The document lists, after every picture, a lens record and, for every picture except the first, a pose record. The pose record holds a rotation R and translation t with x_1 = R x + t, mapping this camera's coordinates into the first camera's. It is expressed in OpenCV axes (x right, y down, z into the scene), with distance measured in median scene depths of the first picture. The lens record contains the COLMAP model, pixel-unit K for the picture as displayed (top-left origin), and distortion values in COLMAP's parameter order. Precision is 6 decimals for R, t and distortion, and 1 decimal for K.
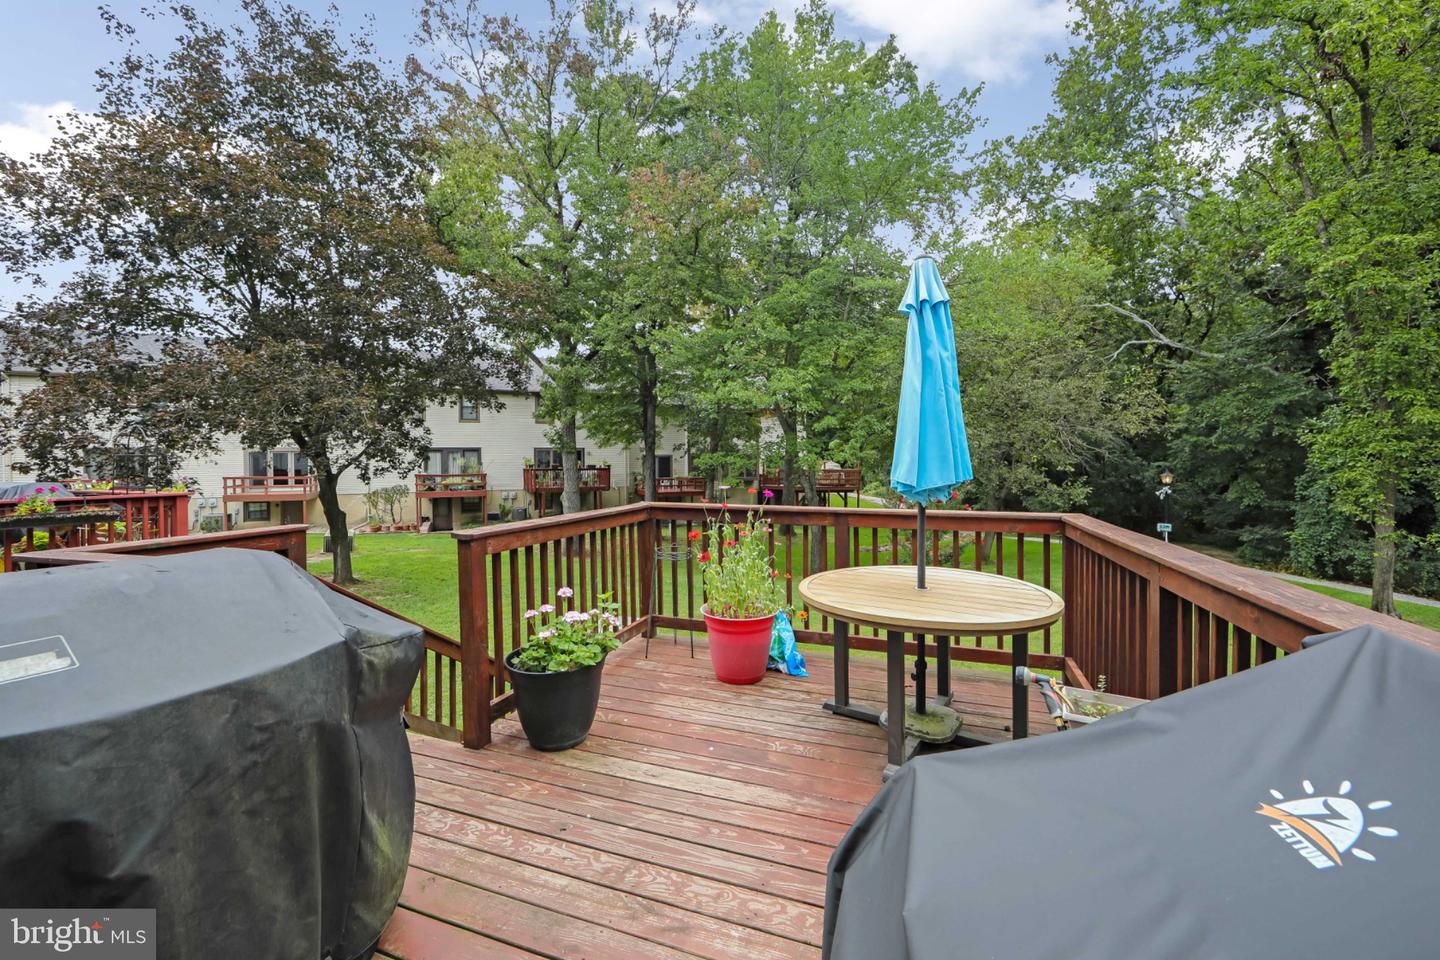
lens RADIAL K [[575.8, 0, 720.1], [0, 575.8, 456.1], [0, 0, 1]] dist [-0.004910, 0.000152]
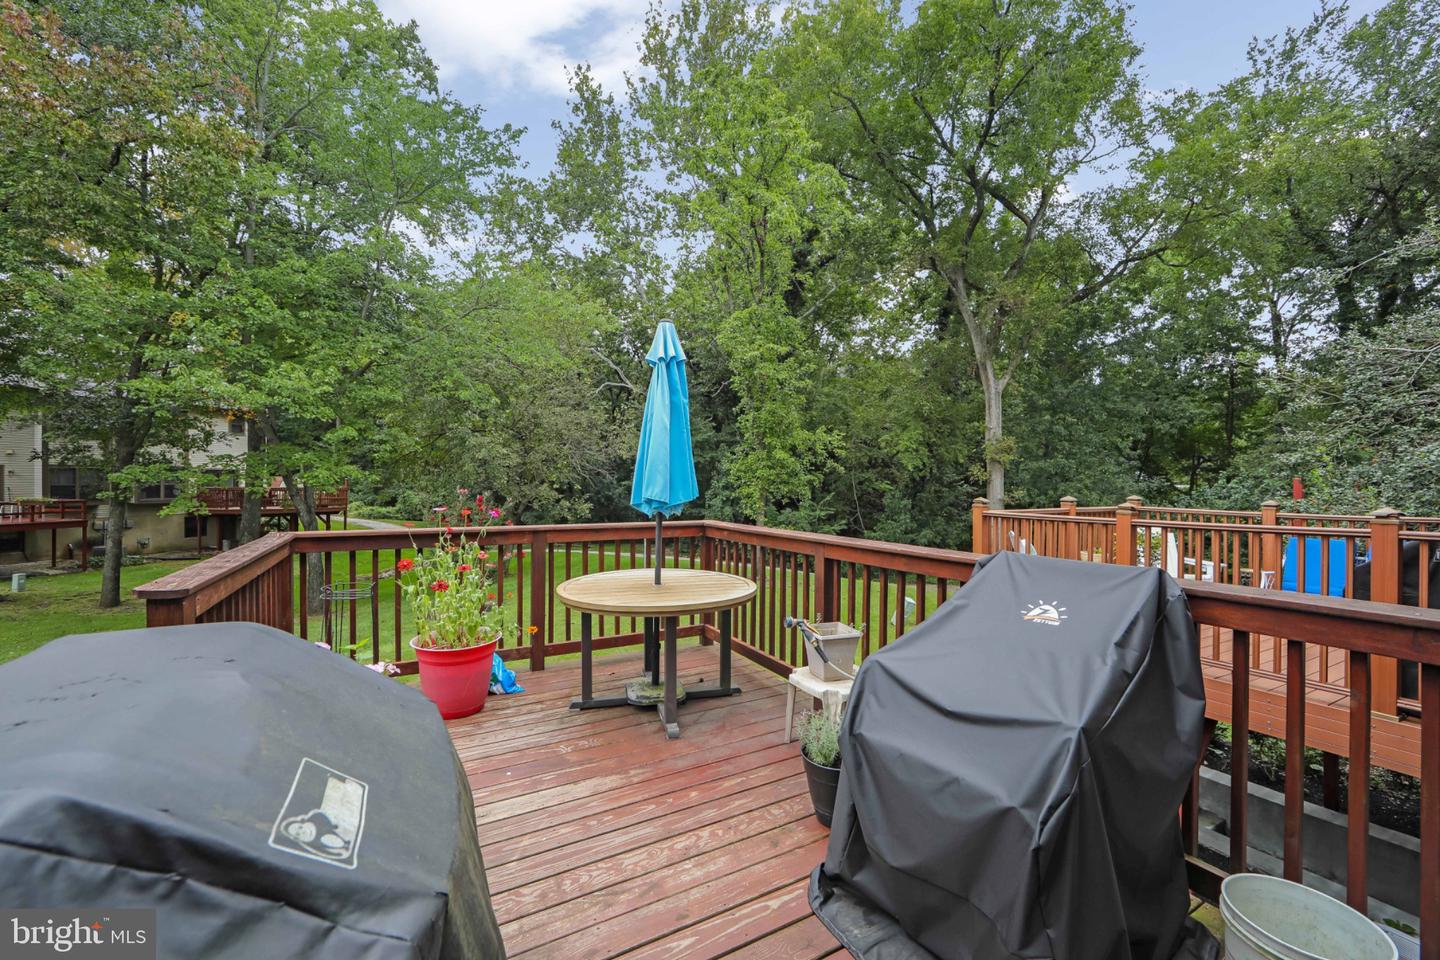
lens RADIAL K [[574.0, 0, 716.3], [0, 574.0, 475.3], [0, 0, 1]] dist [-0.001856, -0.000056]
pose [[0.661873, 0.011631, 0.749526, -0.081946], [-0.014303, 0.999894, -0.002886, -0.001043], [-0.749480, -0.008810, 0.661969, 0.013180]]
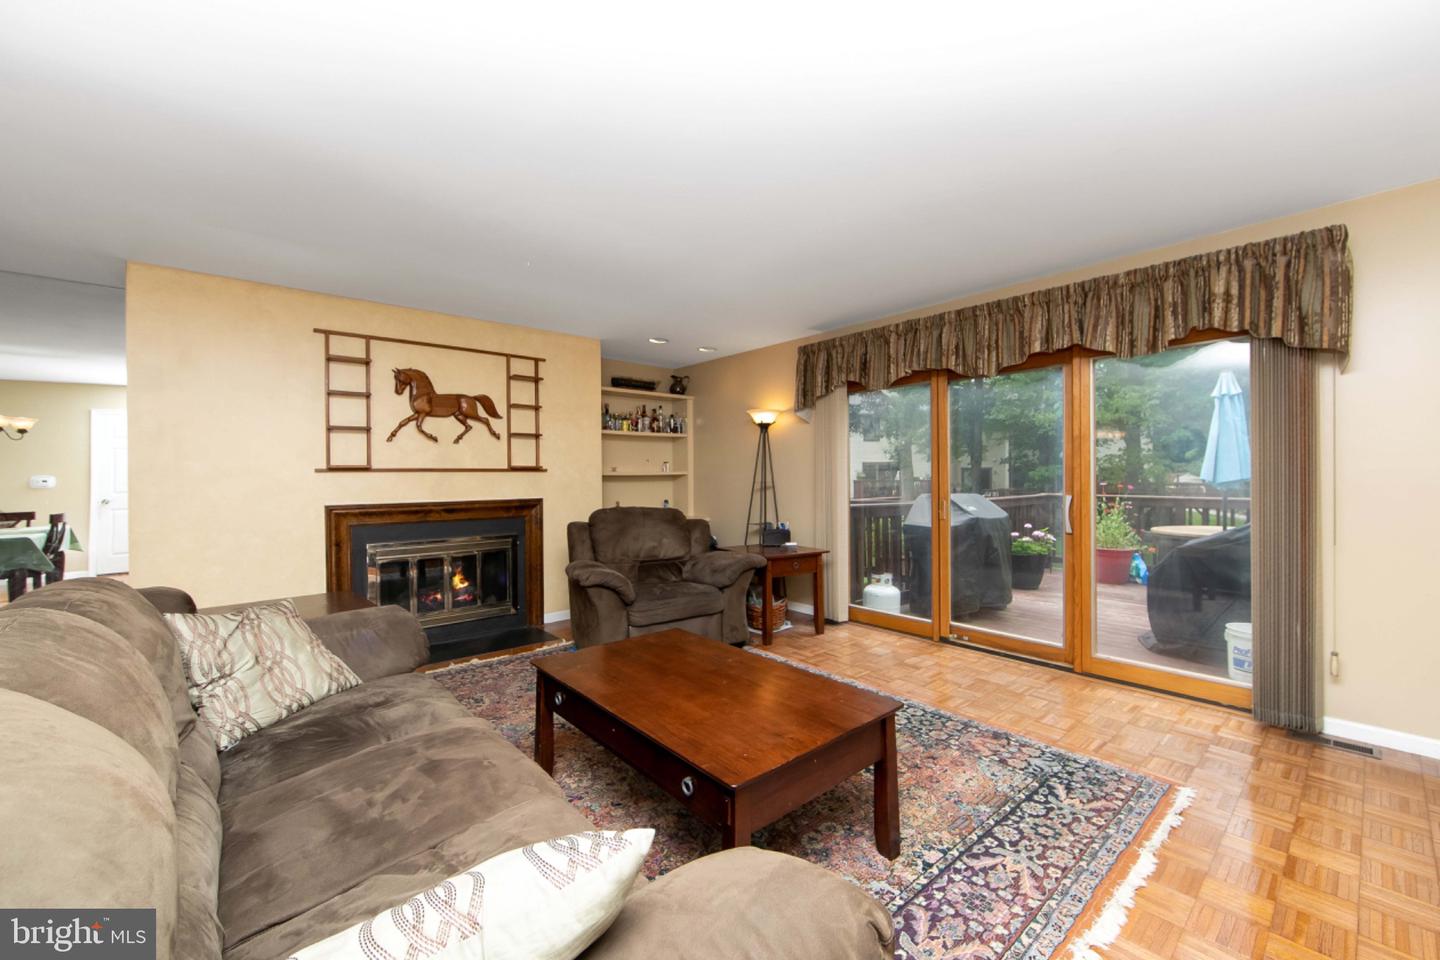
lens RADIAL K [[566.1, 0, 722.3], [0, 566.1, 477.9], [0, 0, 1]] dist [-0.001695, -0.000097]
pose [[0.877285, 0.003455, -0.479957, -0.041865], [0.003756, 0.999894, 0.014063, 0.000136], [0.479954, -0.014140, 0.877179, -0.267019]]
